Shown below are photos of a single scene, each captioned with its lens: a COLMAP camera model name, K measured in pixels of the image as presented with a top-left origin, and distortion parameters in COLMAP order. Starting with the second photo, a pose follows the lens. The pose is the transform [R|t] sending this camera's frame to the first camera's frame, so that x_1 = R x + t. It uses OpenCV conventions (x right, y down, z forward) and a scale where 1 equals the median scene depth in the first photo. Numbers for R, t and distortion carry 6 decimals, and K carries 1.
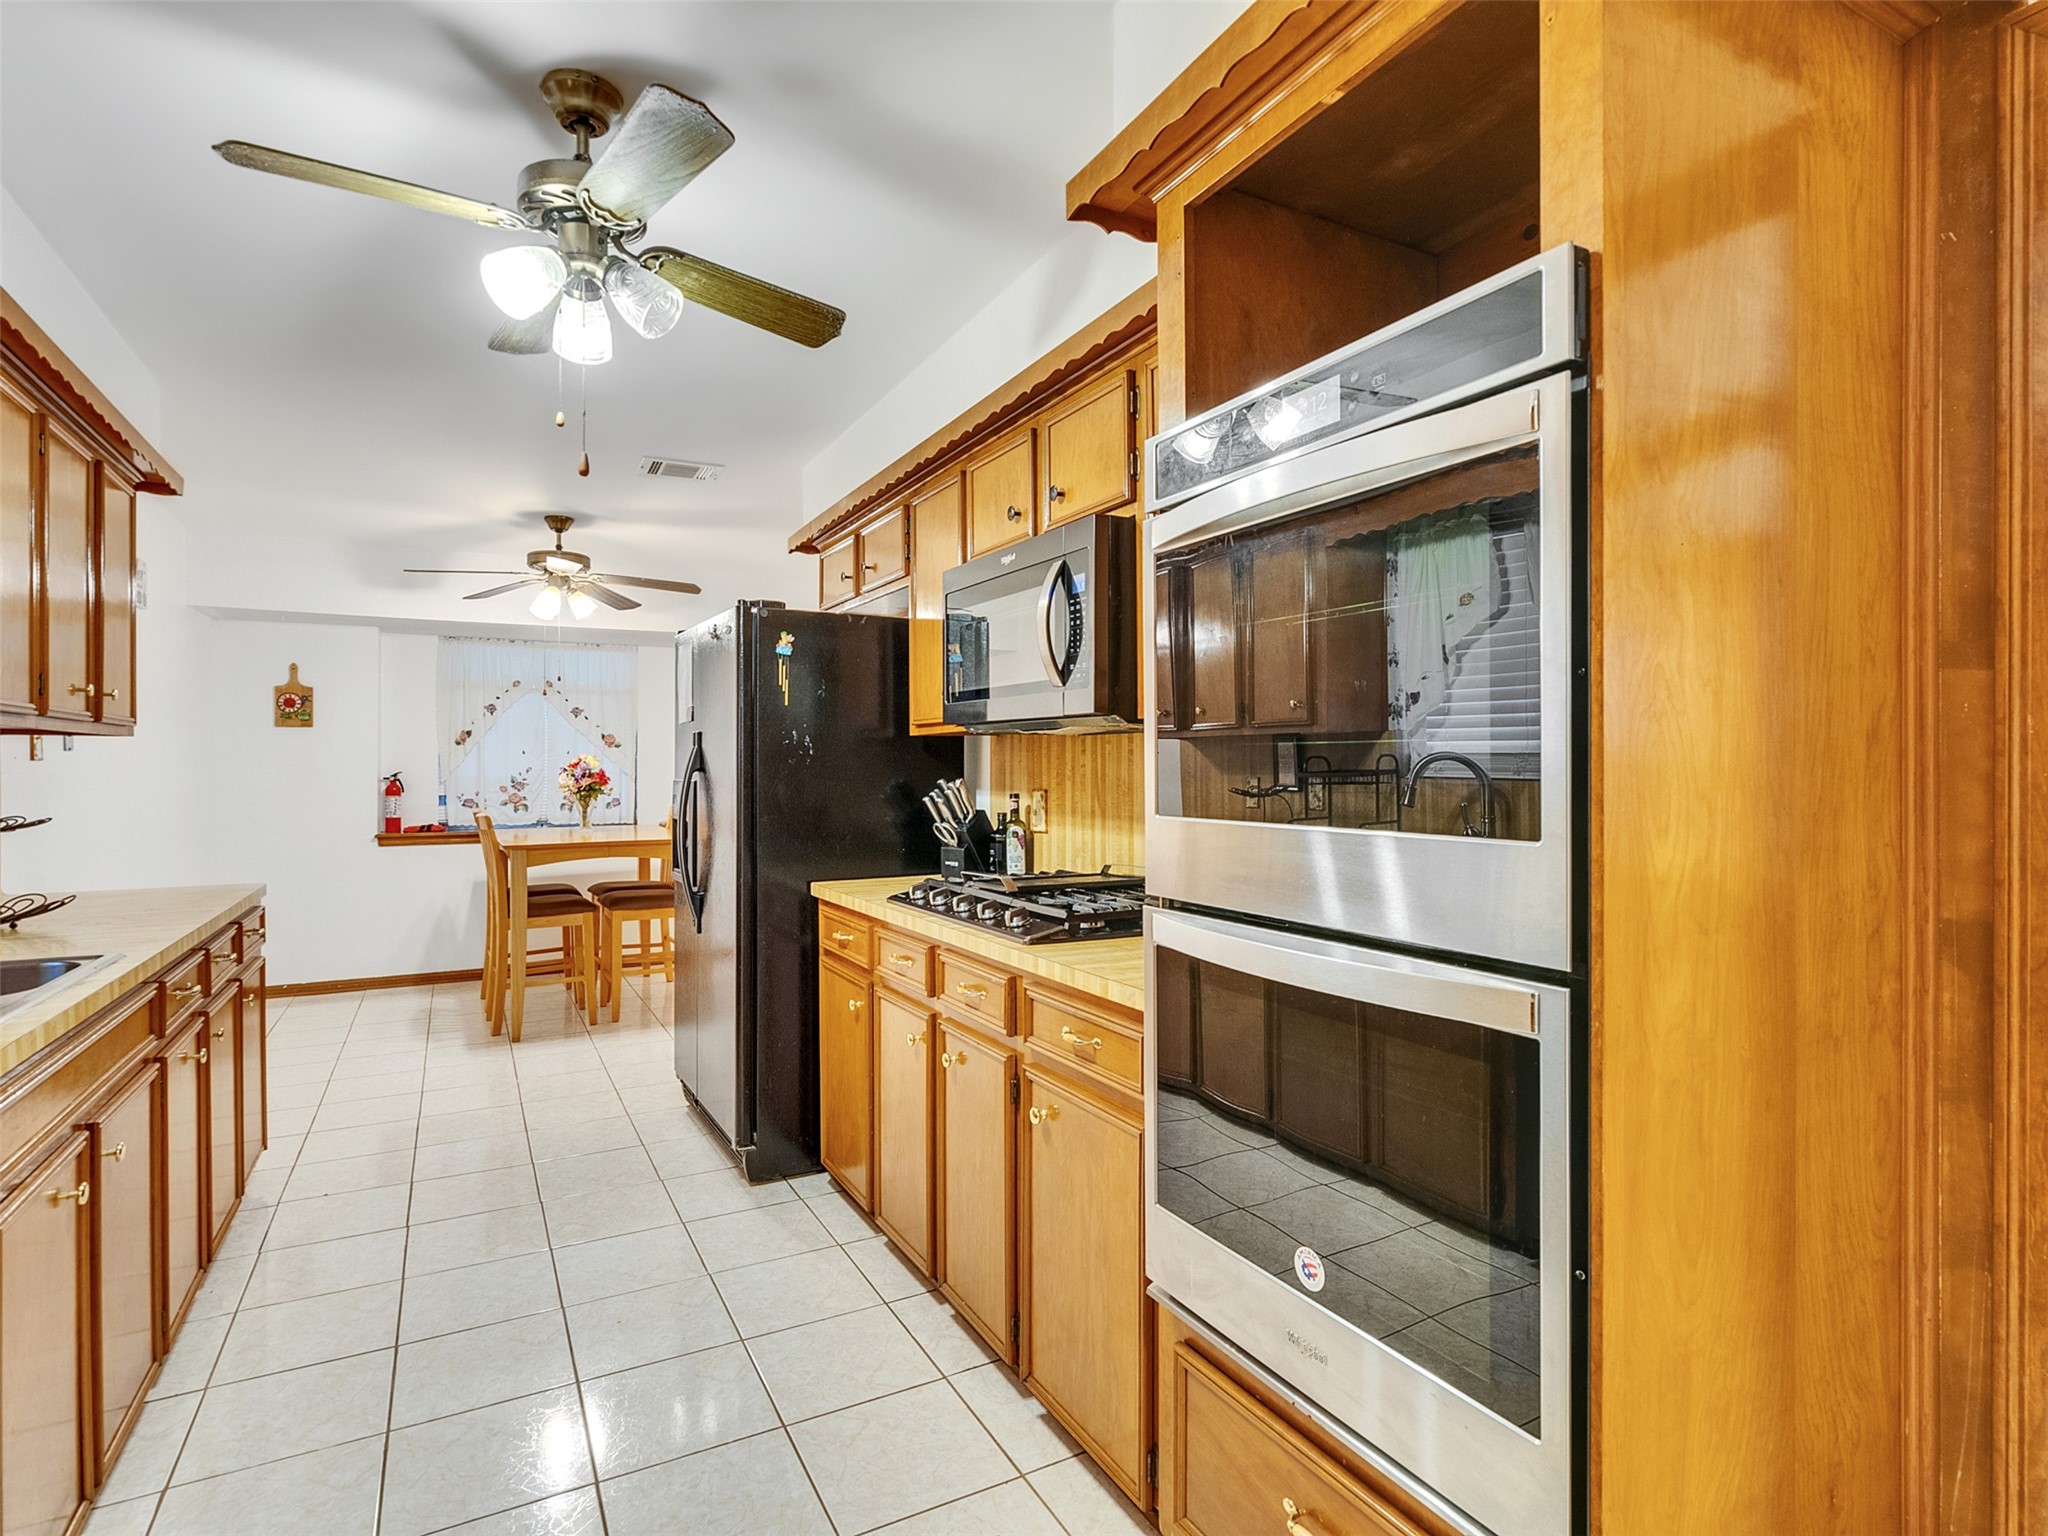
lens RADIAL K [[1054.3, 0, 1016.5], [0, 1054.3, 773.7], [0, 0, 1]] dist [-0.010291, 0.007426]
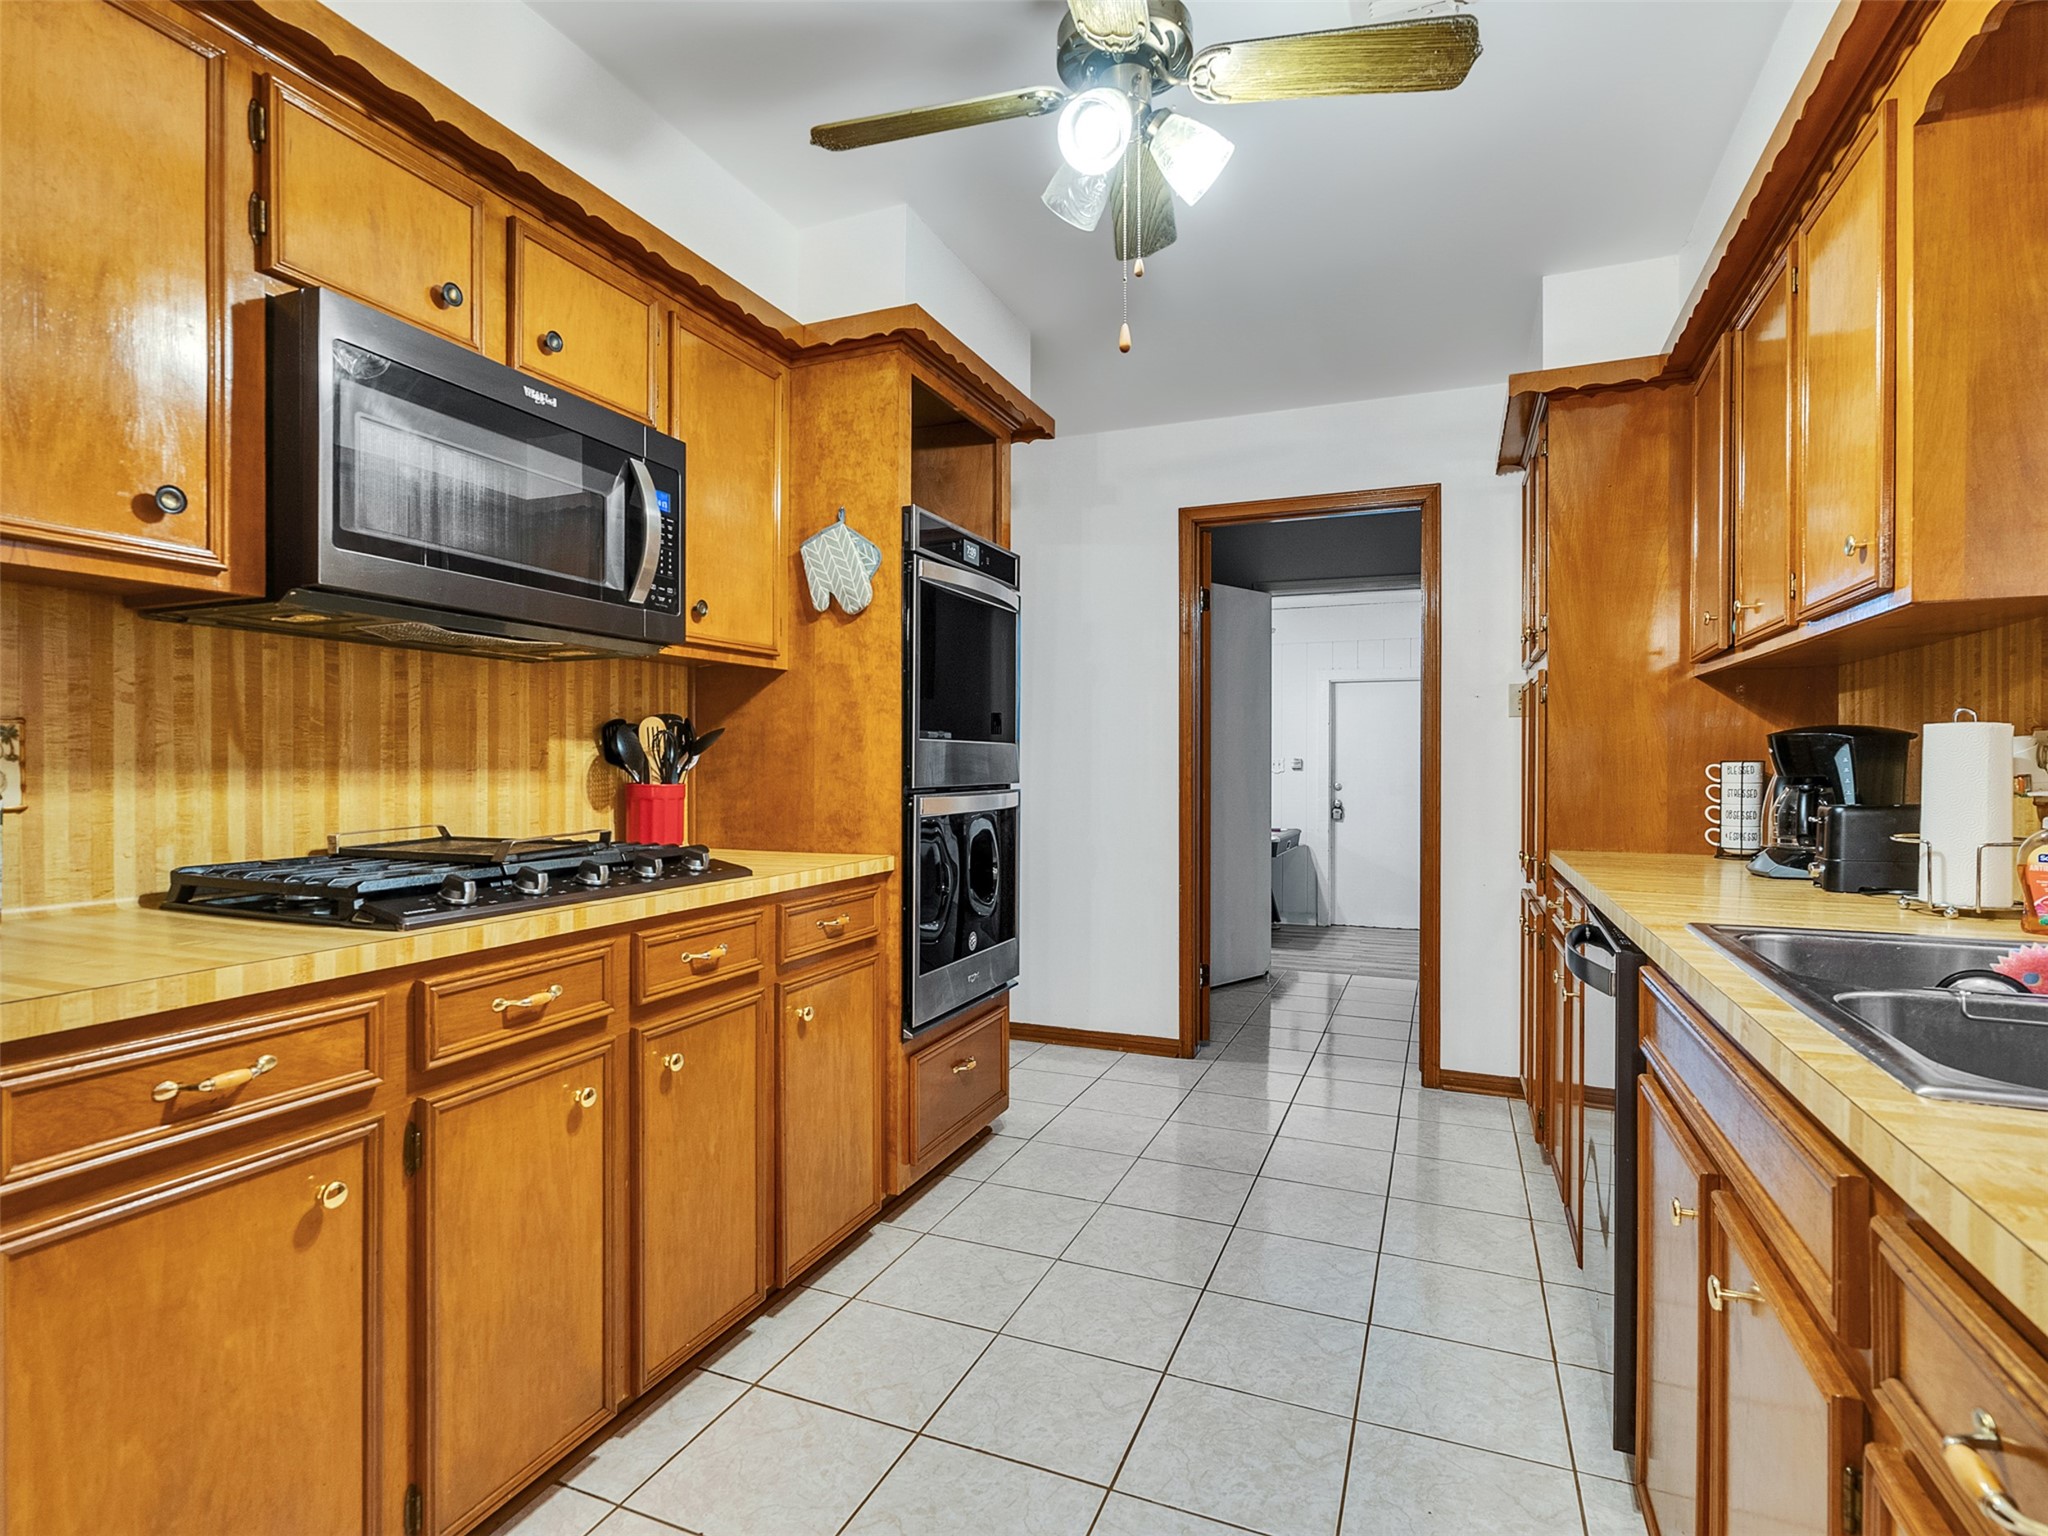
lens RADIAL K [[1054.3, 0, 1001.6], [0, 1054.3, 773.0], [0, 0, 1]] dist [-0.010291, 0.007426]
pose [[-0.630015, -0.005977, 0.776560, -0.657858], [0.002350, 0.999951, 0.009603, 0.039114], [-0.776580, 0.007875, -0.629970, 1.043013]]
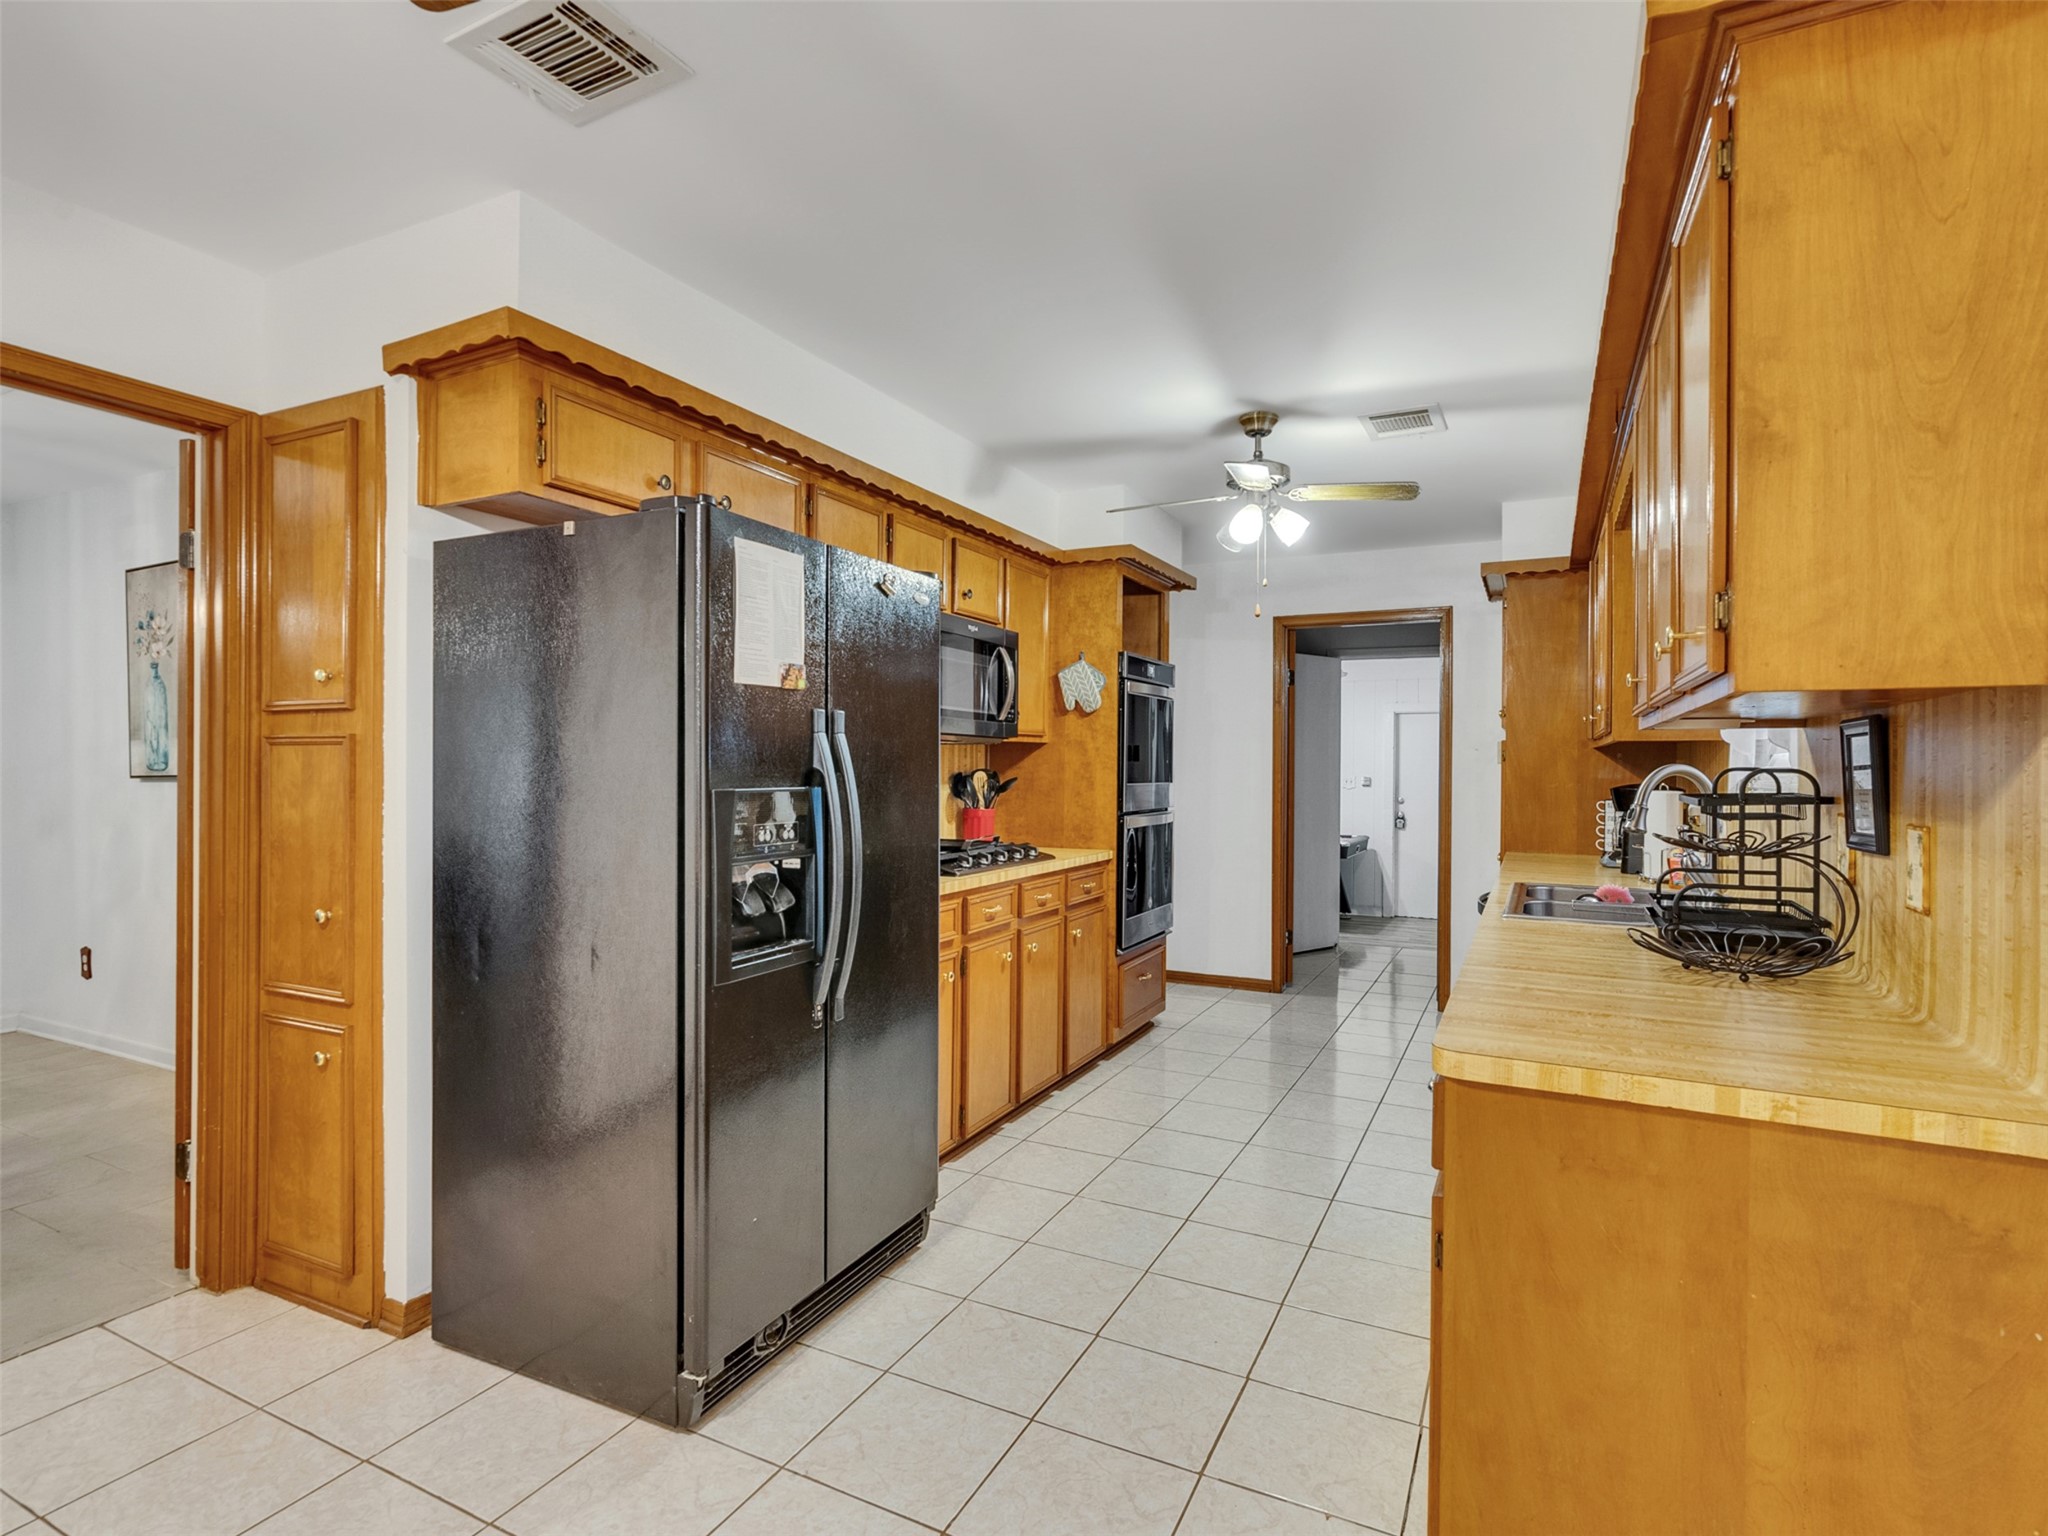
lens RADIAL K [[1054.3, 0, 1006.4], [0, 1054.3, 772.9], [0, 0, 1]] dist [-0.010291, 0.007426]
pose [[-0.576050, -0.007842, 0.817377, -1.091747], [-0.003213, 0.999968, 0.007329, -0.007999], [-0.817408, 0.001596, -0.576056, 1.576686]]
